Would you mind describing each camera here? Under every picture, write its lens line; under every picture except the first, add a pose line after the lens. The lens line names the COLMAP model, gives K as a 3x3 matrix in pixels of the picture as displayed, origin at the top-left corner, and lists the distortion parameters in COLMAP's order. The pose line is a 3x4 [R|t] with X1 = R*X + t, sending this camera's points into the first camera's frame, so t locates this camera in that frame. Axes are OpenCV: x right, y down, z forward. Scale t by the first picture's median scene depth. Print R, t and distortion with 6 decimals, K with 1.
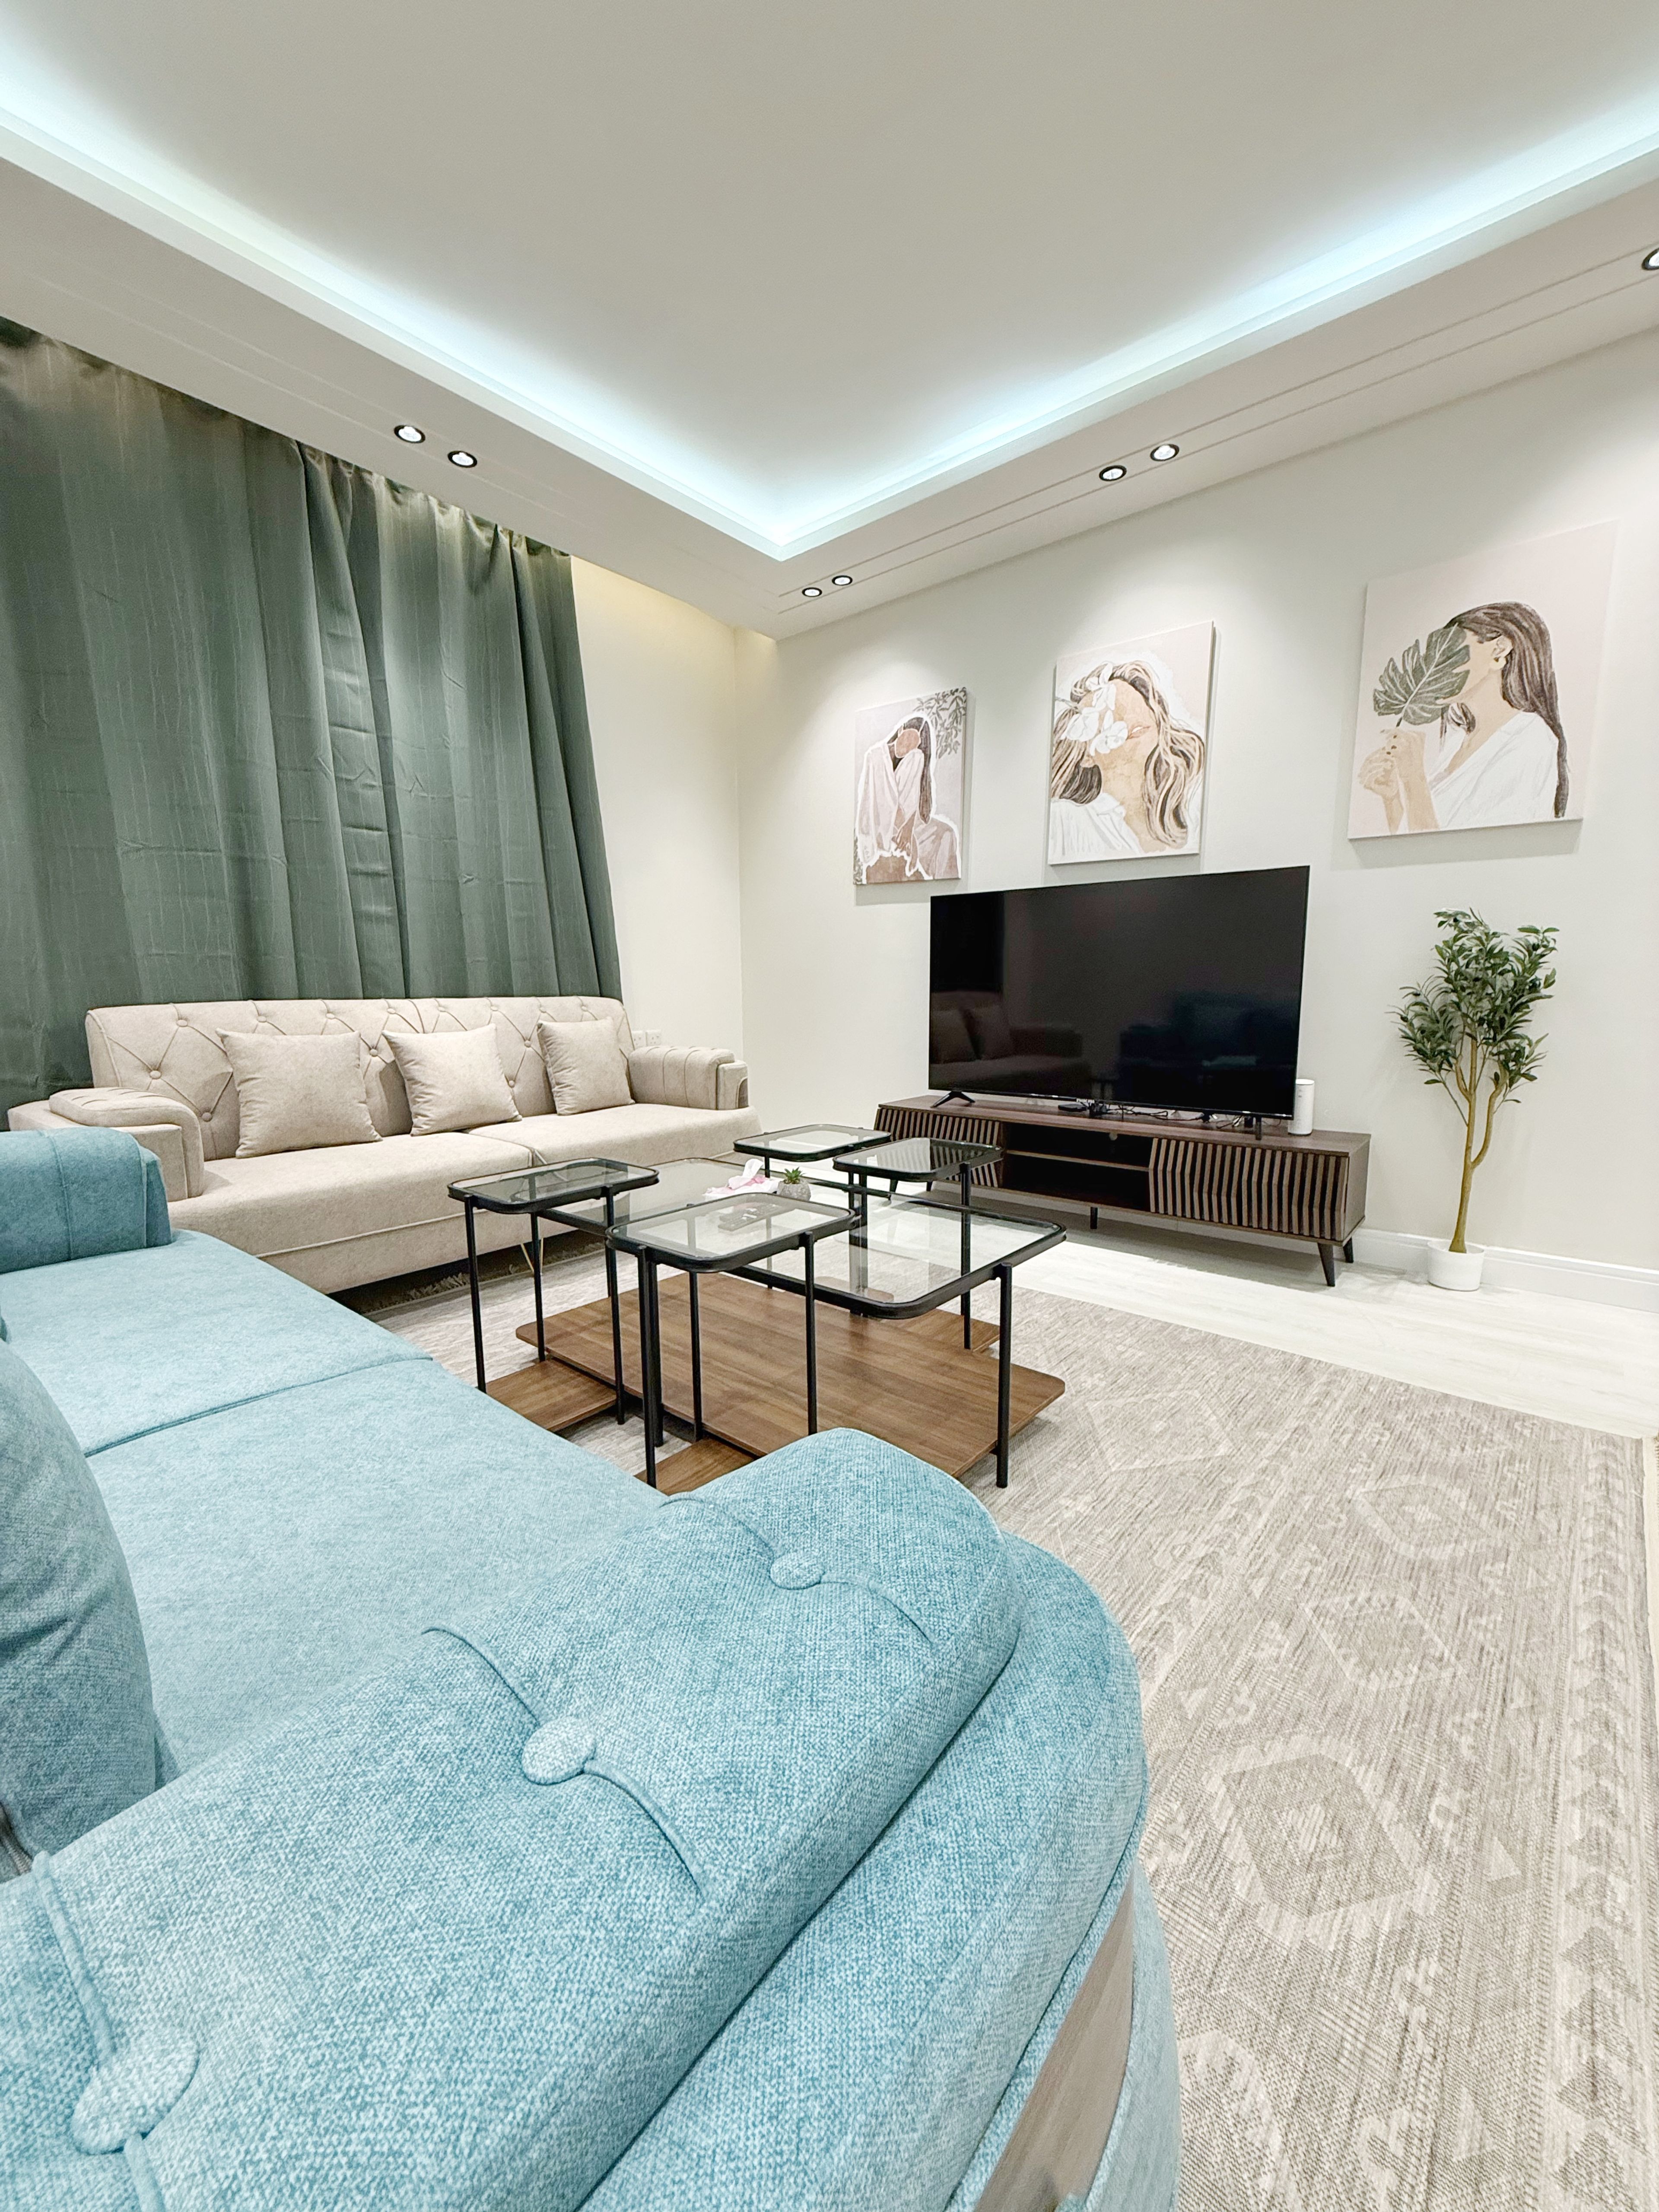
lens RADIAL K [[878.8, 0, 826.6], [0, 878.8, 1104.7], [0, 0, 1]] dist [0.004190, -0.001810]
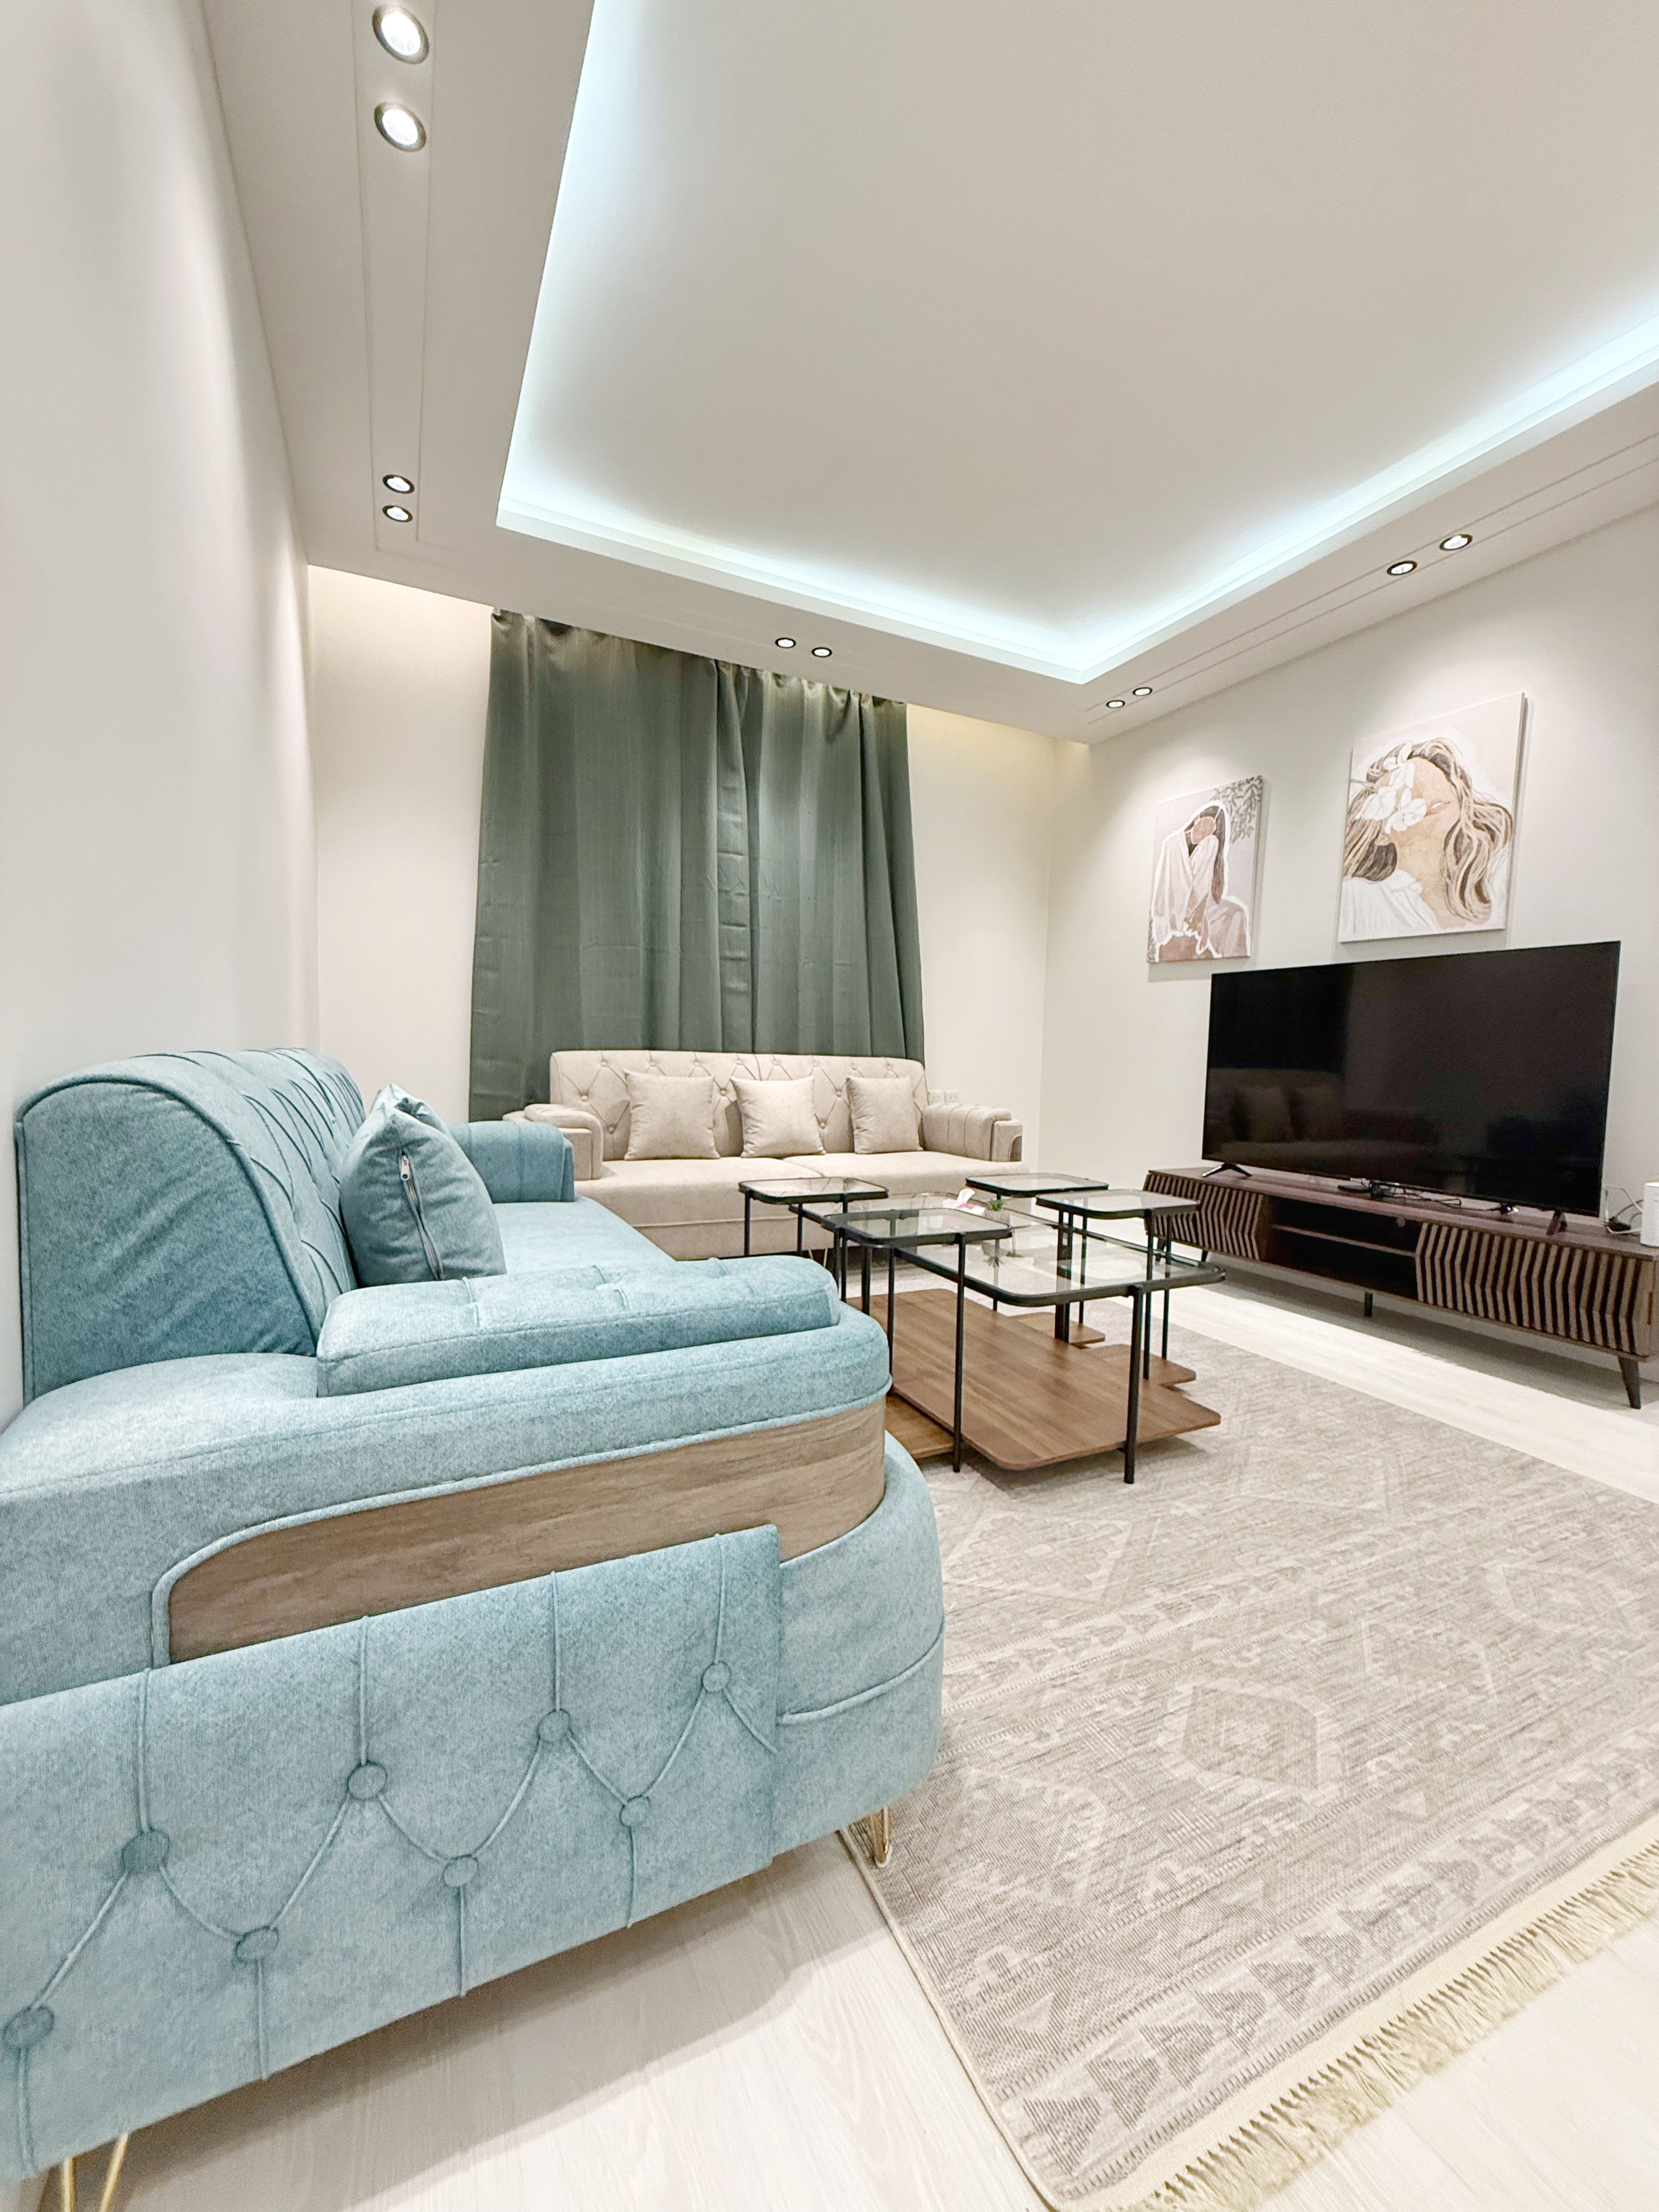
lens RADIAL K [[878.8, 0, 826.9], [0, 878.8, 1104.0], [0, 0, 1]] dist [0.004190, -0.001810]
pose [[0.916726, 0.055063, -0.395704, 0.148938], [-0.087425, 0.994100, -0.064206, 0.028026], [0.389834, 0.093454, 0.916131, -0.142305]]
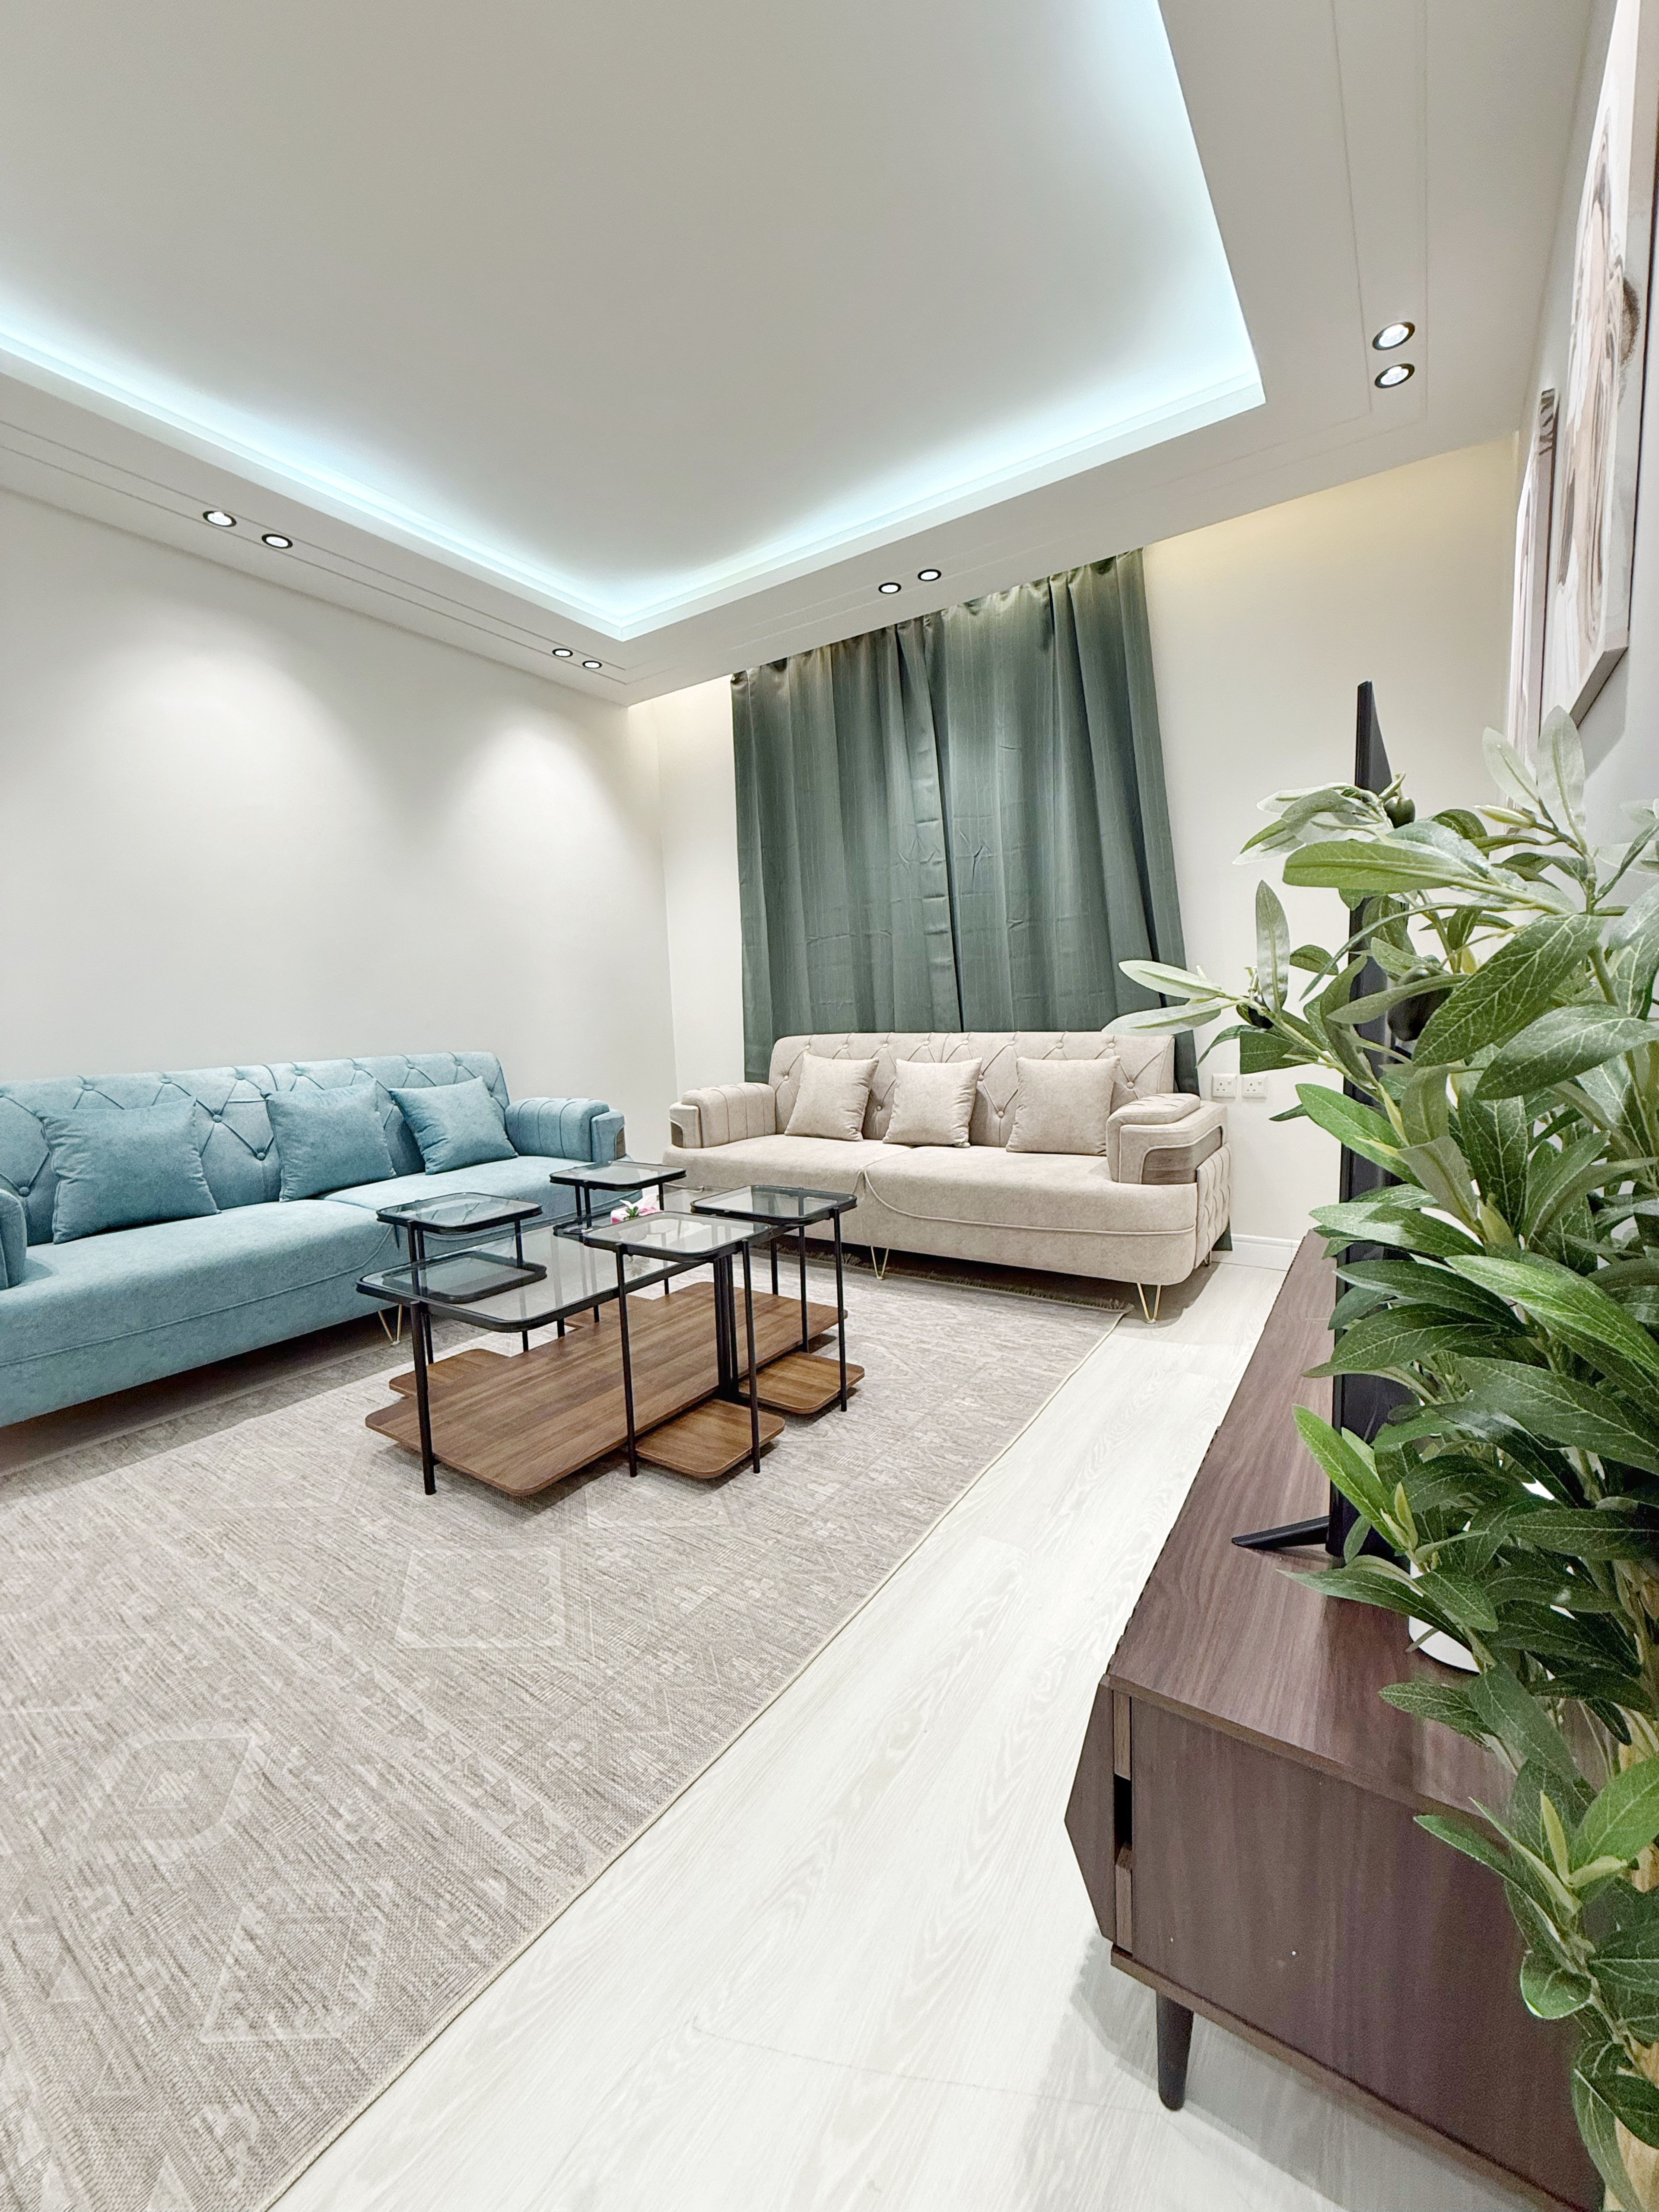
lens RADIAL K [[878.8, 0, 822.5], [0, 878.8, 1100.1], [0, 0, 1]] dist [0.004190, -0.001810]
pose [[0.105626, 0.111081, -0.988182, 0.753114], [-0.105804, 0.989356, 0.099903, -0.139852], [0.988761, 0.094001, 0.116254, 0.745223]]
